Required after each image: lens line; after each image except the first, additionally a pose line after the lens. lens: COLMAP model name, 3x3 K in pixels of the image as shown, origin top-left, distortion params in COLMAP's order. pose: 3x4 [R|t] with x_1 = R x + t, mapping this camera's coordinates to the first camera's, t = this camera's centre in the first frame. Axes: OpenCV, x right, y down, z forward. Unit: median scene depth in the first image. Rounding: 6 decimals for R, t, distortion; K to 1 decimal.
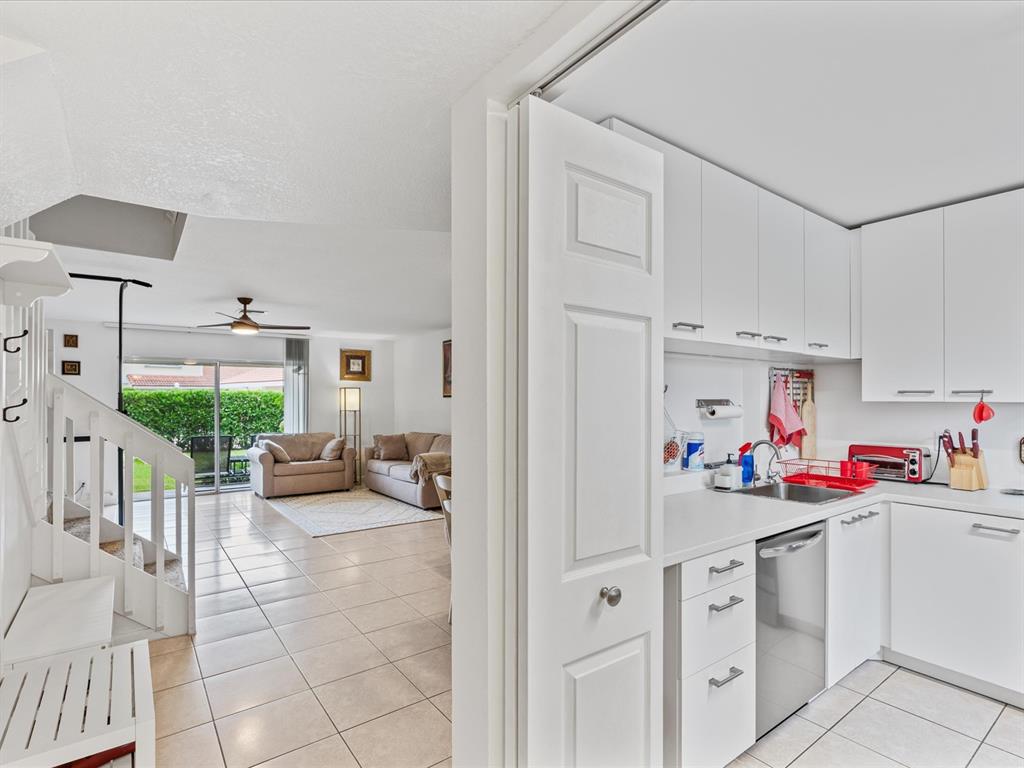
lens RADIAL K [[515.9, 0, 516.6], [0, 515.9, 397.2], [0, 0, 1]] dist [-0.015698, 0.004275]
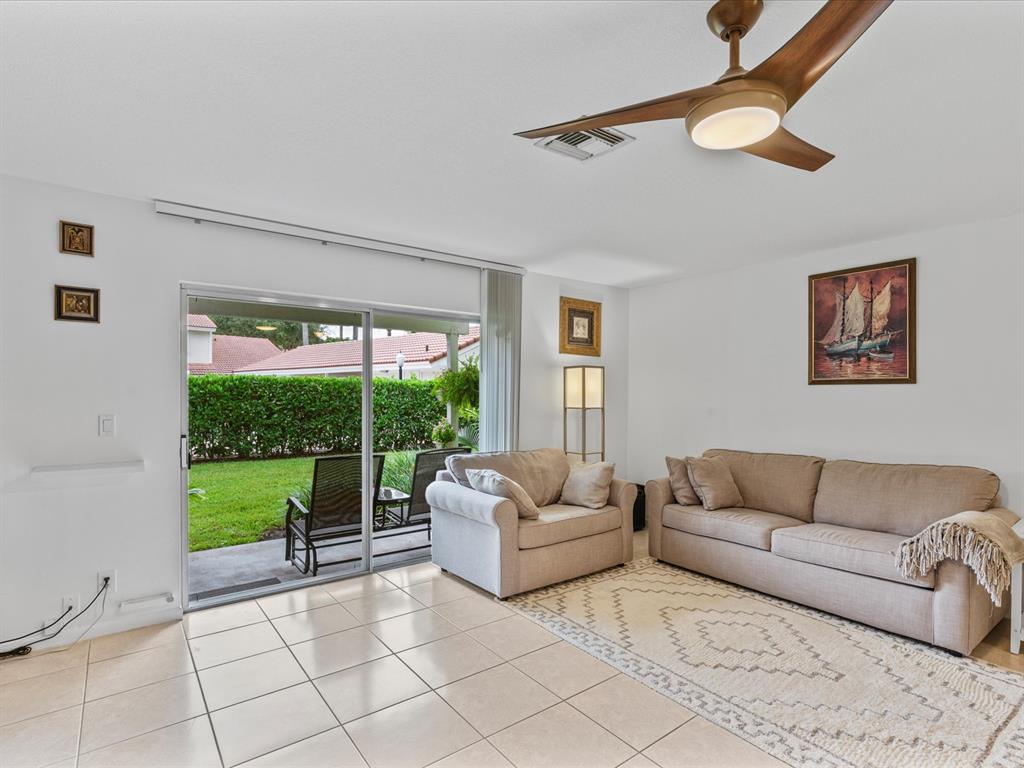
lens RADIAL K [[515.9, 0, 515.3], [0, 515.9, 394.8], [0, 0, 1]] dist [-0.015698, 0.004275]
pose [[0.999948, 0.006134, 0.008191, -1.016421], [-0.006207, 0.999941, 0.008954, 0.018577], [-0.008135, -0.009004, 0.999926, 1.138857]]
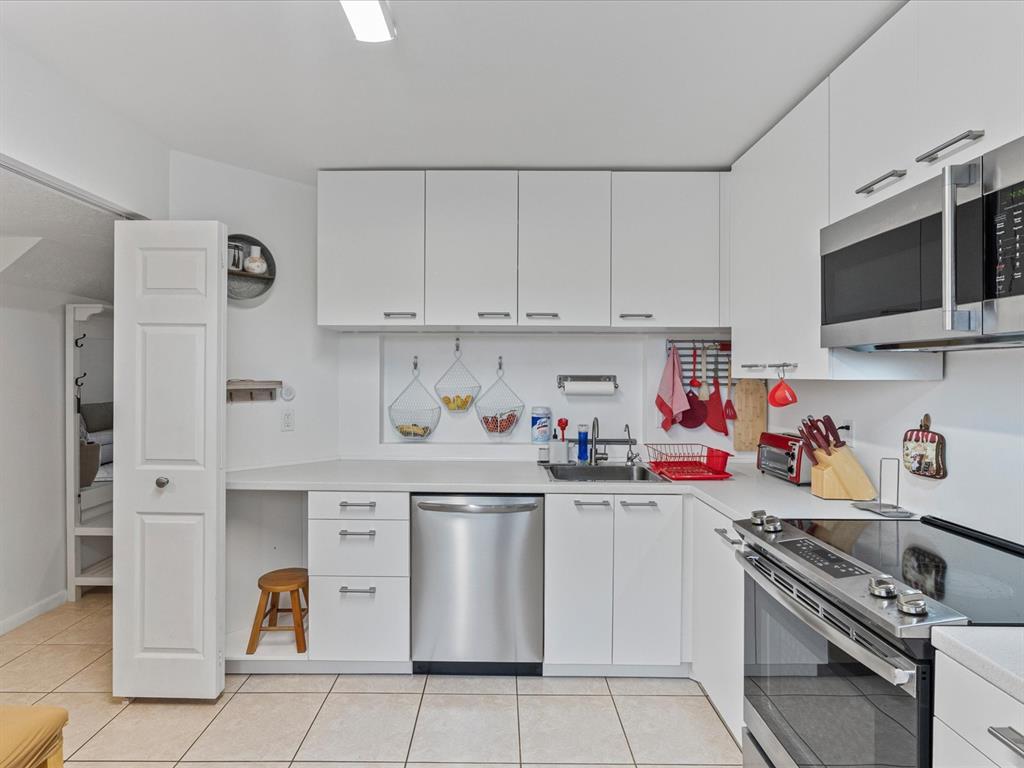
lens RADIAL K [[515.9, 0, 502.1], [0, 515.9, 378.8], [0, 0, 1]] dist [-0.015698, 0.004275]
pose [[0.799029, 0.006503, -0.601257, 0.787910], [-0.001948, 0.999964, 0.008227, 0.002694], [0.601289, -0.005402, 0.799013, 0.102306]]
